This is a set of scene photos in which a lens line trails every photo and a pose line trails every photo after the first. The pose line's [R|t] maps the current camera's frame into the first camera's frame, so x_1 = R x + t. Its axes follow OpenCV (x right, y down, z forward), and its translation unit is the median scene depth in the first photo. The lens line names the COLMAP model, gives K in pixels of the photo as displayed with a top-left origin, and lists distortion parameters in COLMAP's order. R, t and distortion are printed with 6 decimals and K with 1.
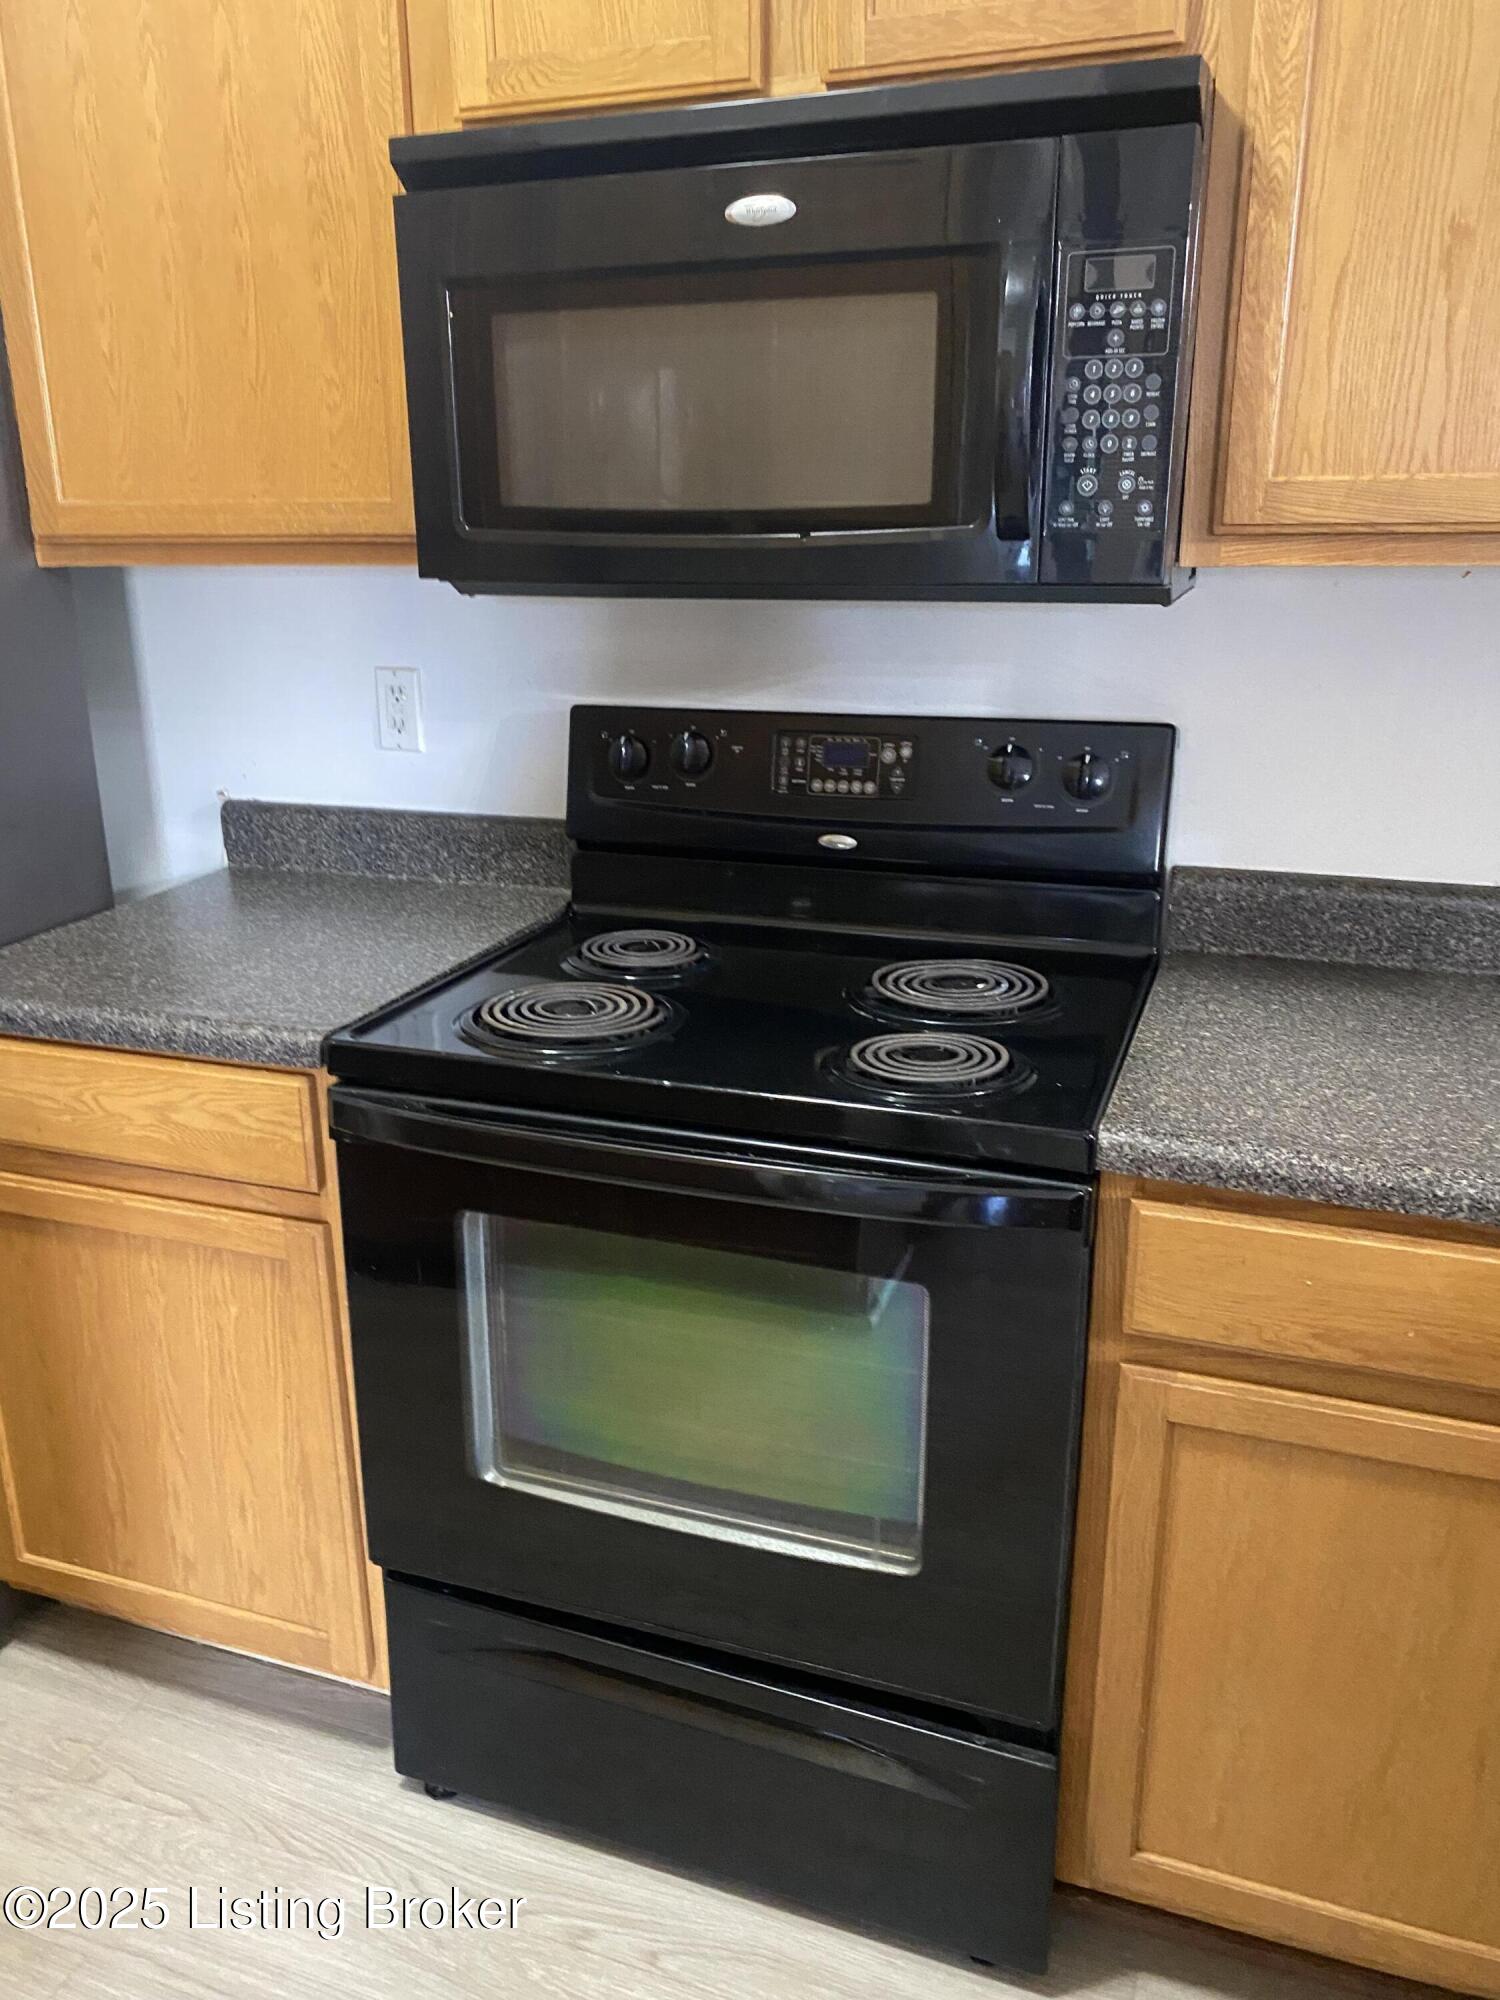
lens RADIAL K [[1487.5, 0, 727.5], [0, 1487.5, 980.2], [0, 0, 1]] dist [-0.002013, -0.004685]
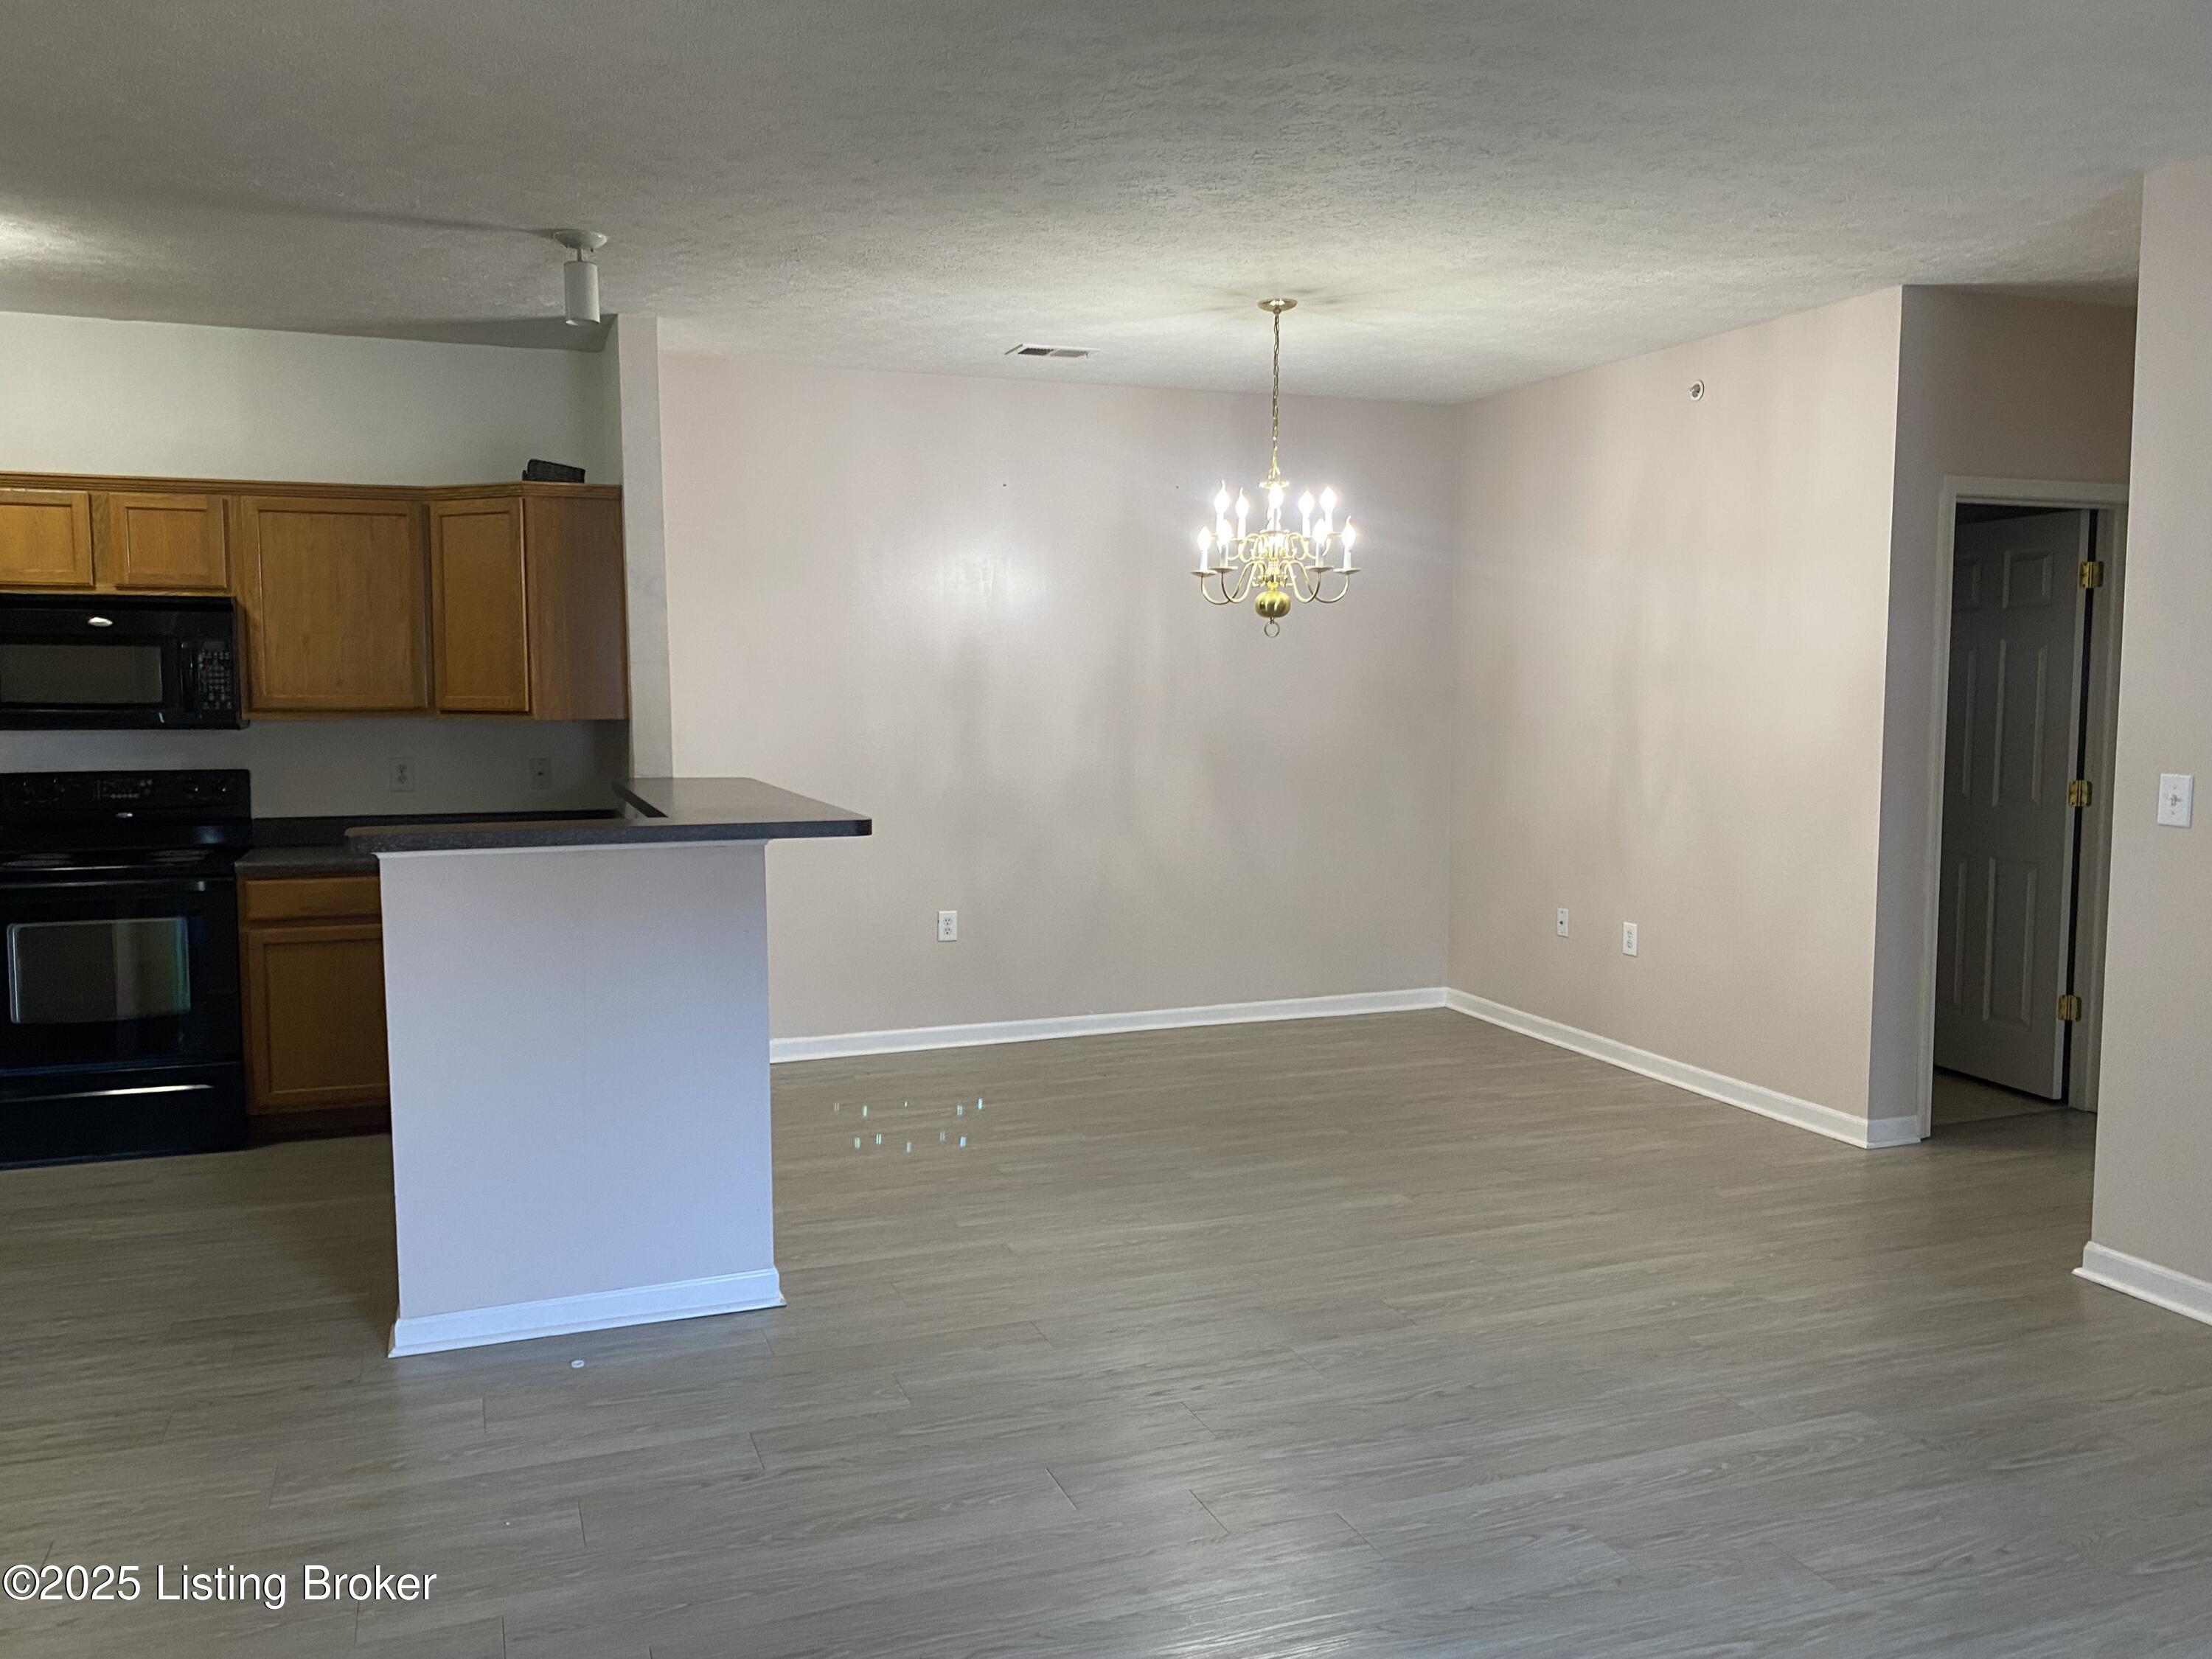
lens RADIAL K [[1684.1, 0, 1111.7], [0, 1684.1, 823.5], [0, 0, 1]] dist [0.016190, -0.007135]
pose [[0.746271, -0.043818, 0.664199, -0.722908], [0.188713, 0.970818, -0.147986, 0.821365], [-0.638332, 0.235781, 0.732762, -2.780321]]
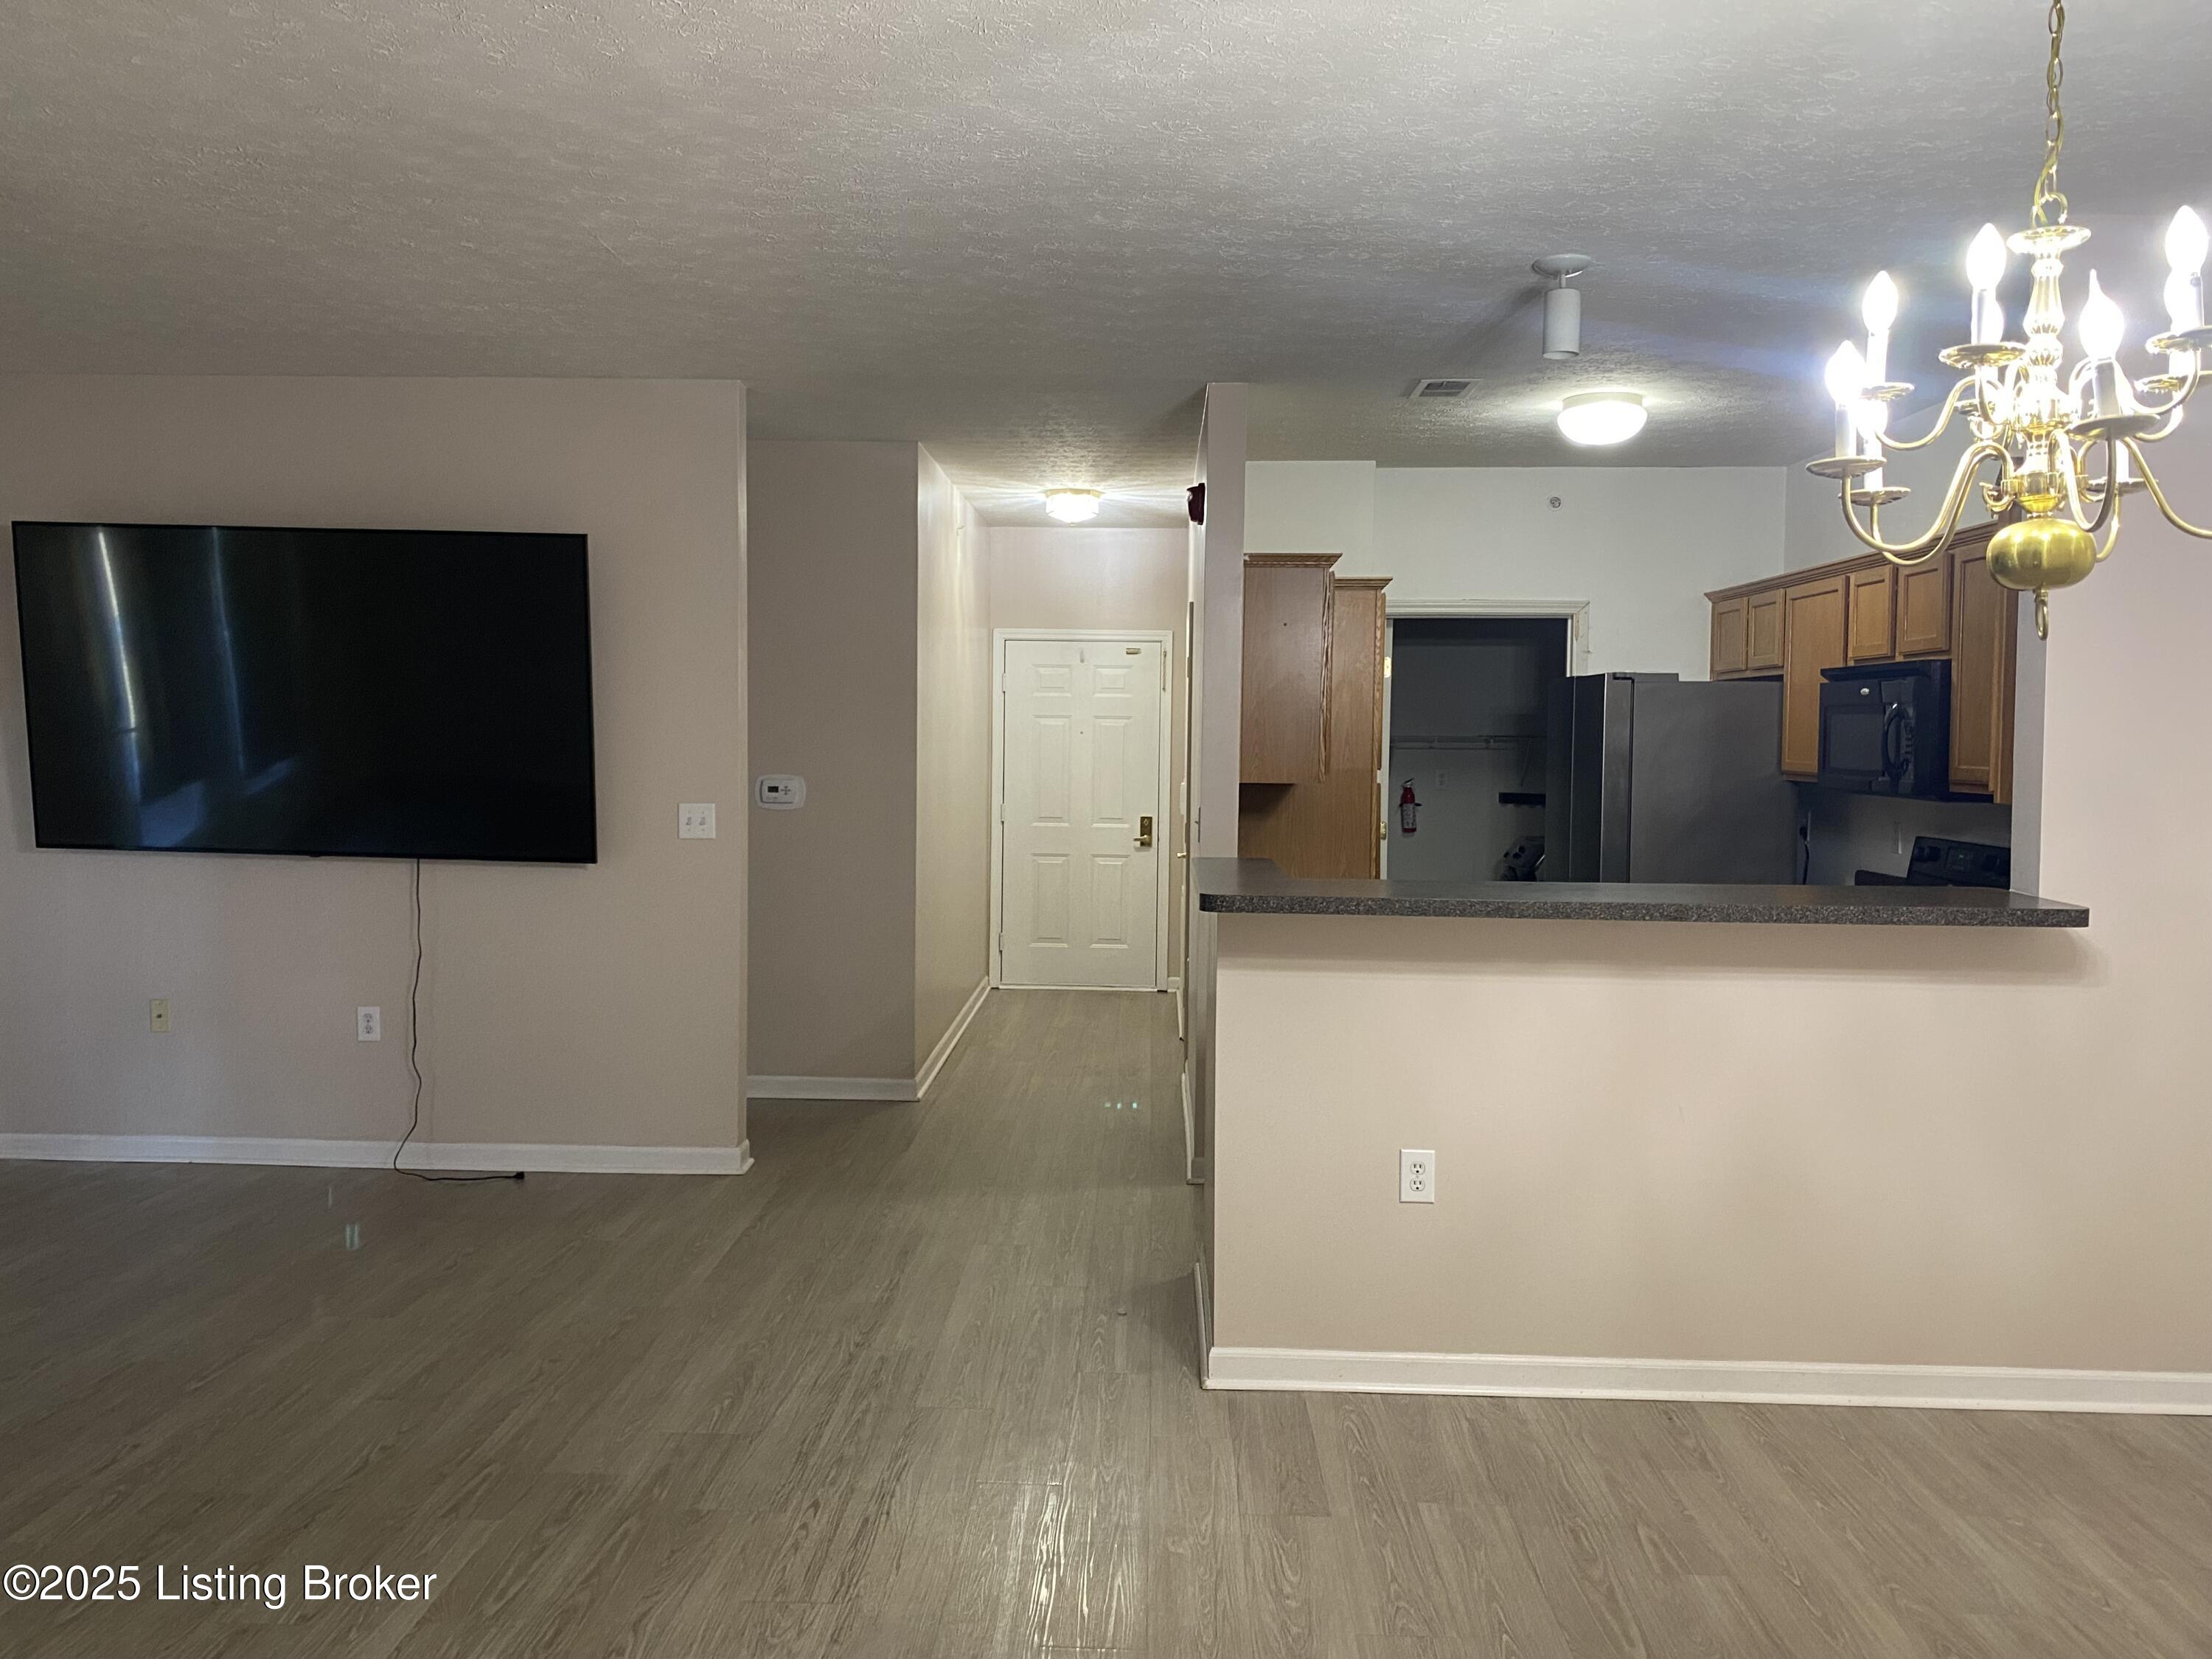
lens RADIAL K [[1712.7, 0, 1098.8], [0, 1712.7, 816.9], [0, 0, 1]] dist [0.016880, -0.009711]
pose [[0.303546, 0.059585, -0.950952, 2.858196], [-0.295381, 0.954758, -0.034463, 0.390075], [0.905875, 0.291354, 0.307413, -1.572429]]
